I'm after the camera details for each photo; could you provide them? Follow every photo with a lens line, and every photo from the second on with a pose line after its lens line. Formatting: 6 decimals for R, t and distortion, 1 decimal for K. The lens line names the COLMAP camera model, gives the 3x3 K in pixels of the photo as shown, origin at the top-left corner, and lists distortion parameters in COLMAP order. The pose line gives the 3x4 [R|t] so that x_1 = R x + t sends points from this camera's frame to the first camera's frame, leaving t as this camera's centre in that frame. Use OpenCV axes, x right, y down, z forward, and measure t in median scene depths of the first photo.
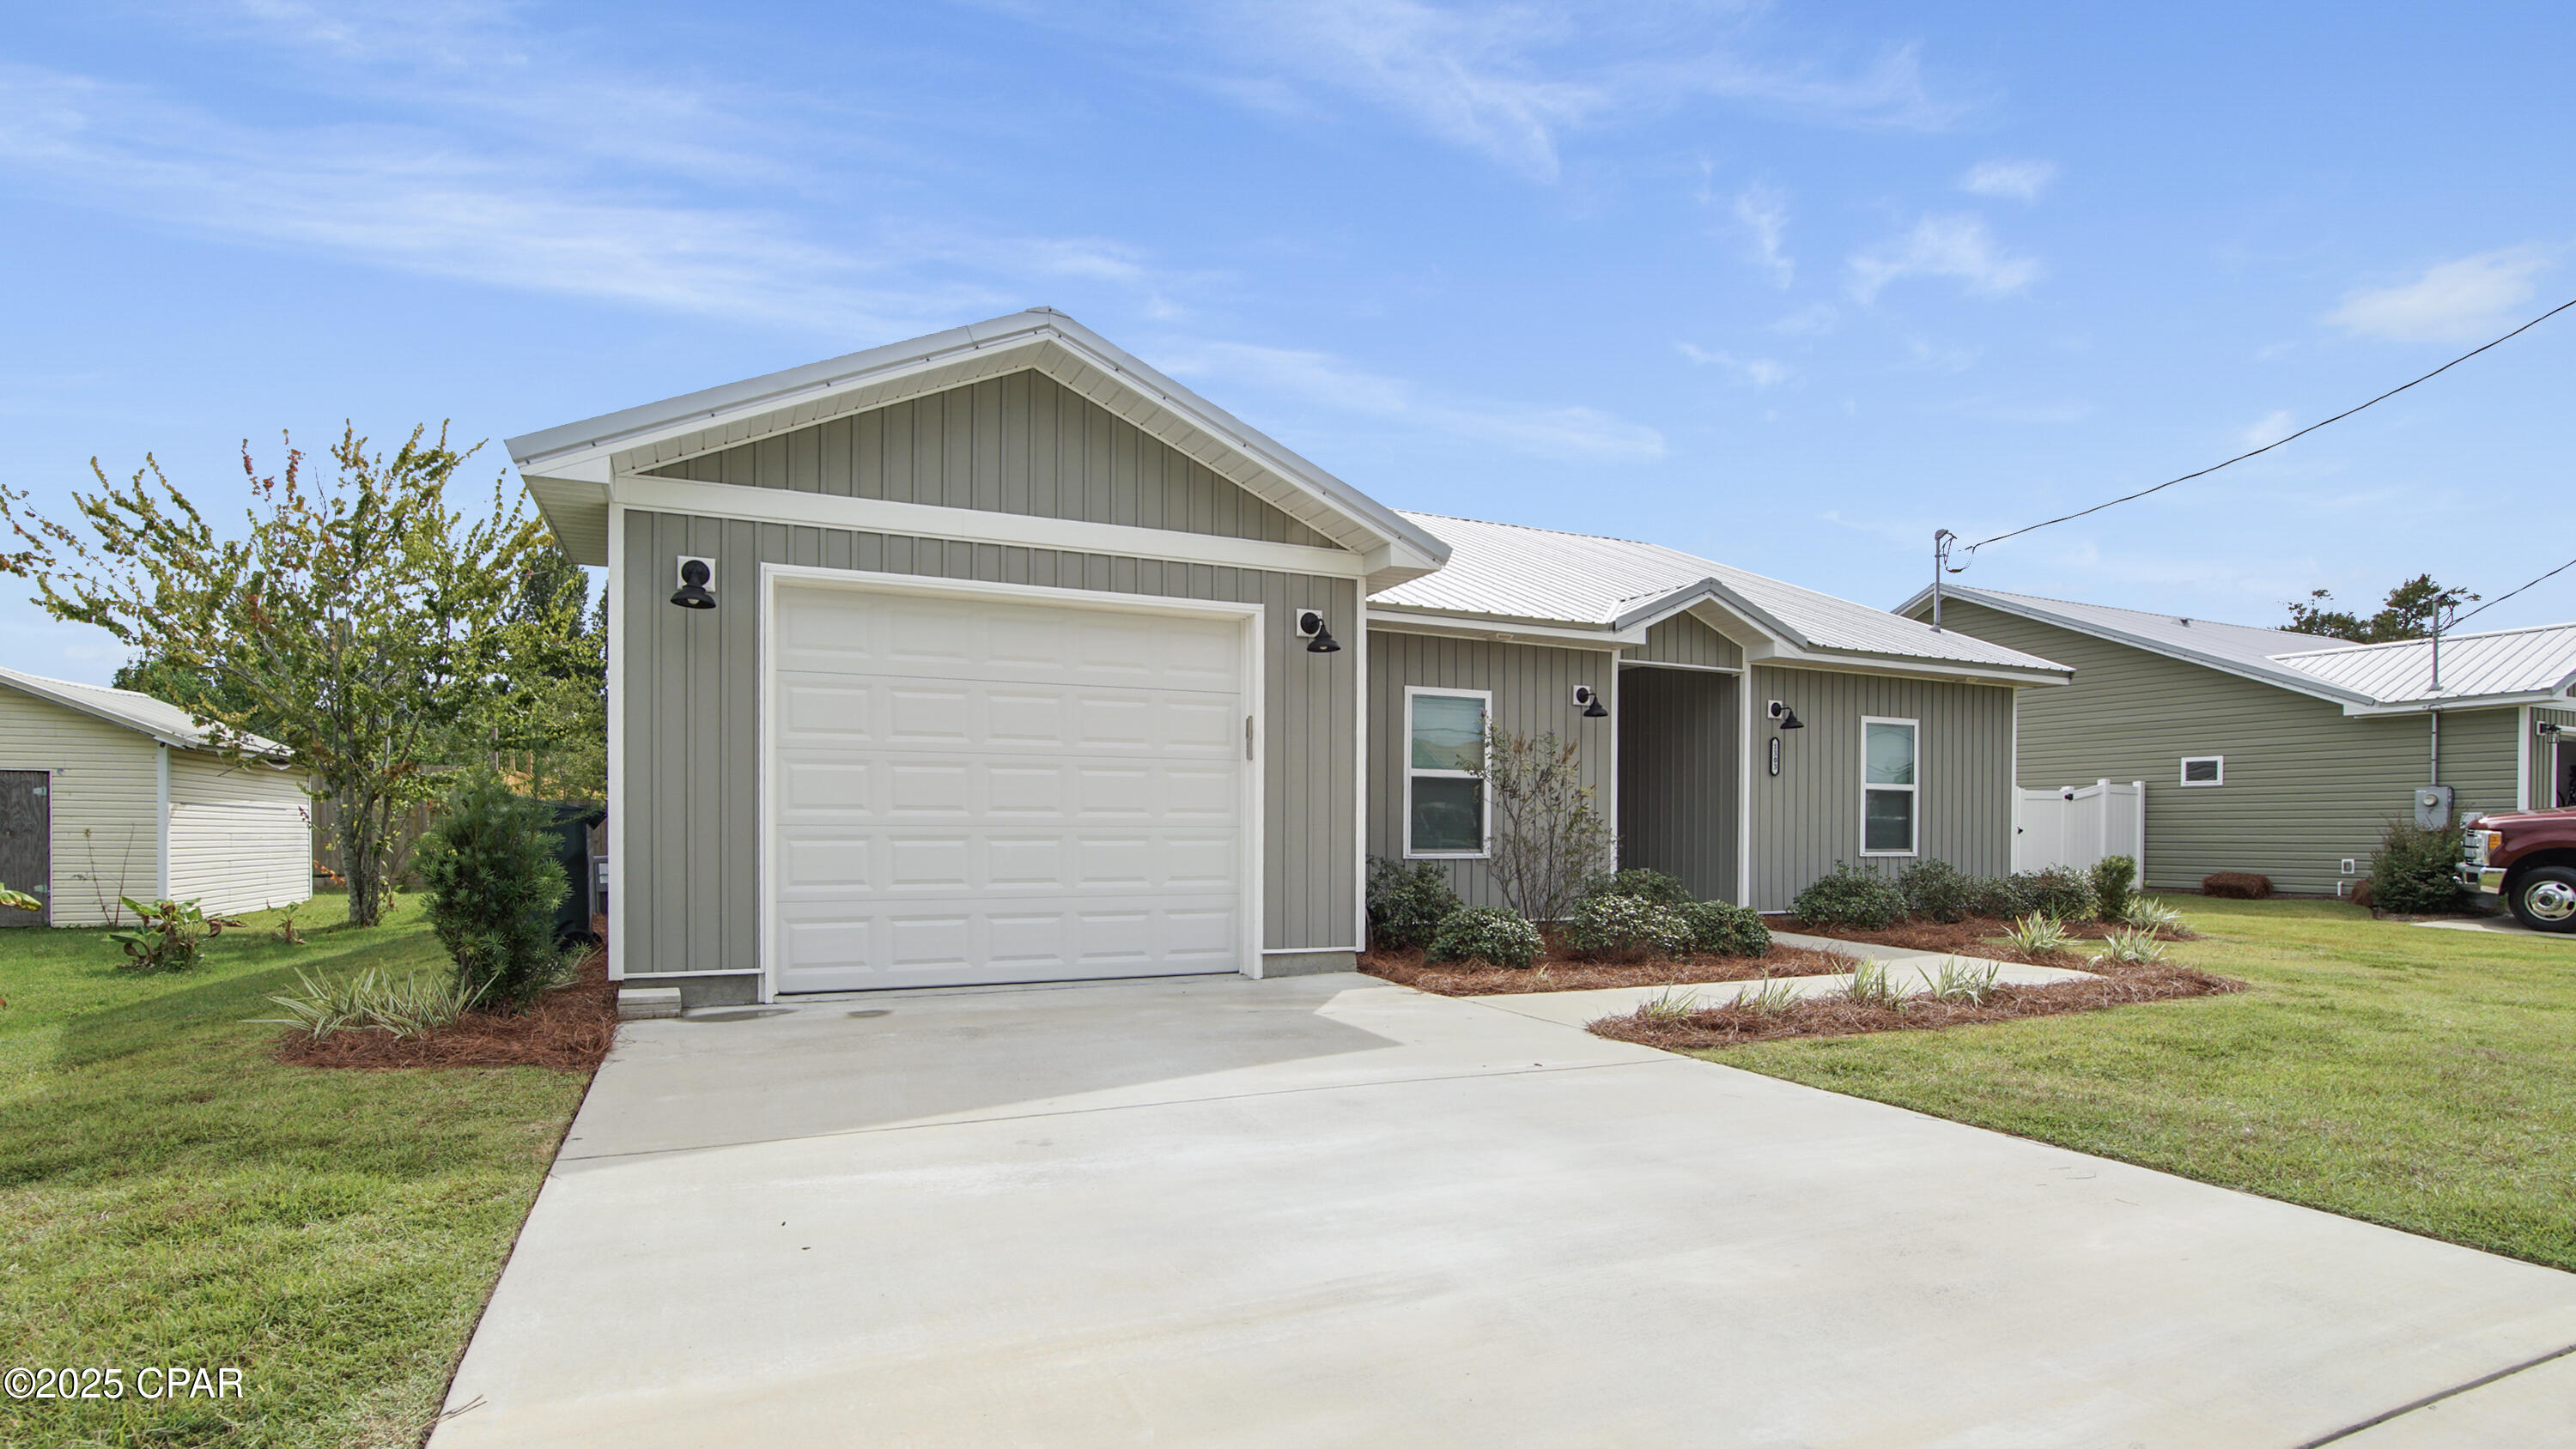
lens RADIAL K [[1190.9, 0, 1275.9], [0, 1190.9, 818.6], [0, 0, 1]] dist [-0.020944, 0.000886]
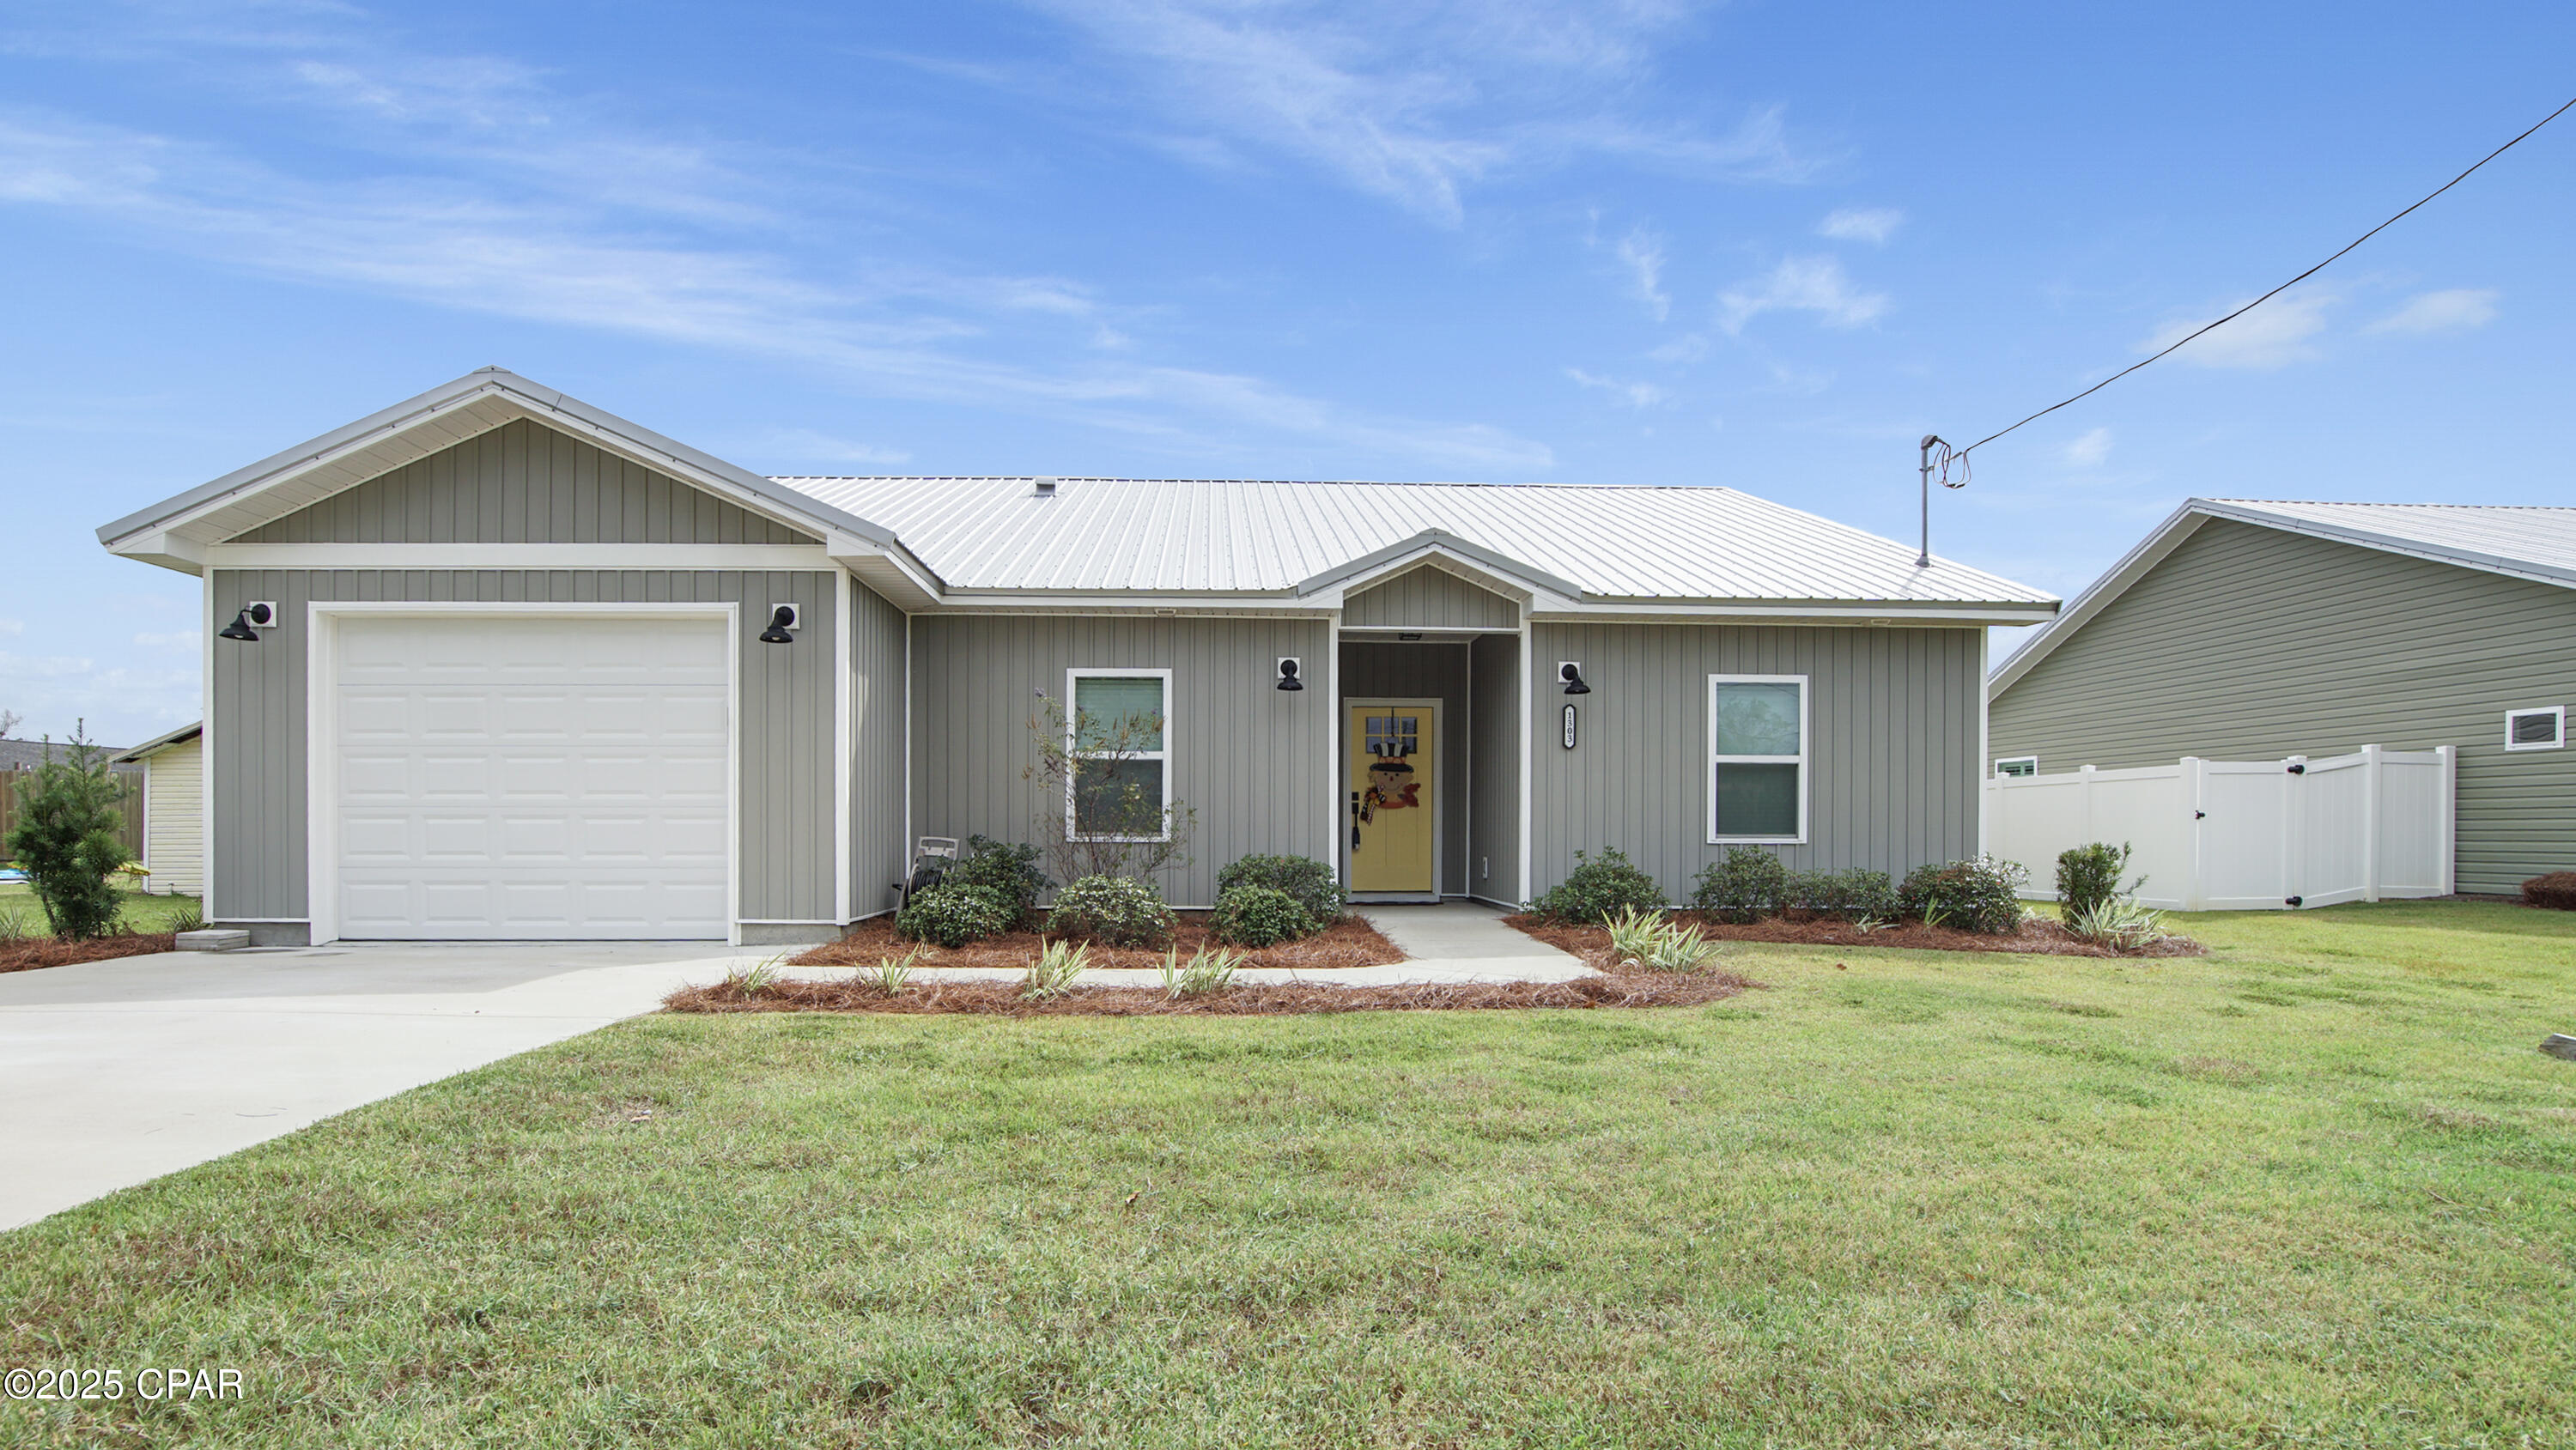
lens RADIAL K [[1191.0, 0, 1275.9], [0, 1191.0, 819.1], [0, 0, 1]] dist [-0.020944, 0.000886]
pose [[0.926705, -0.003892, -0.375770, 0.569031], [0.005452, 0.999980, 0.003088, 0.011715], [0.375751, -0.004911, 0.926708, 0.120858]]
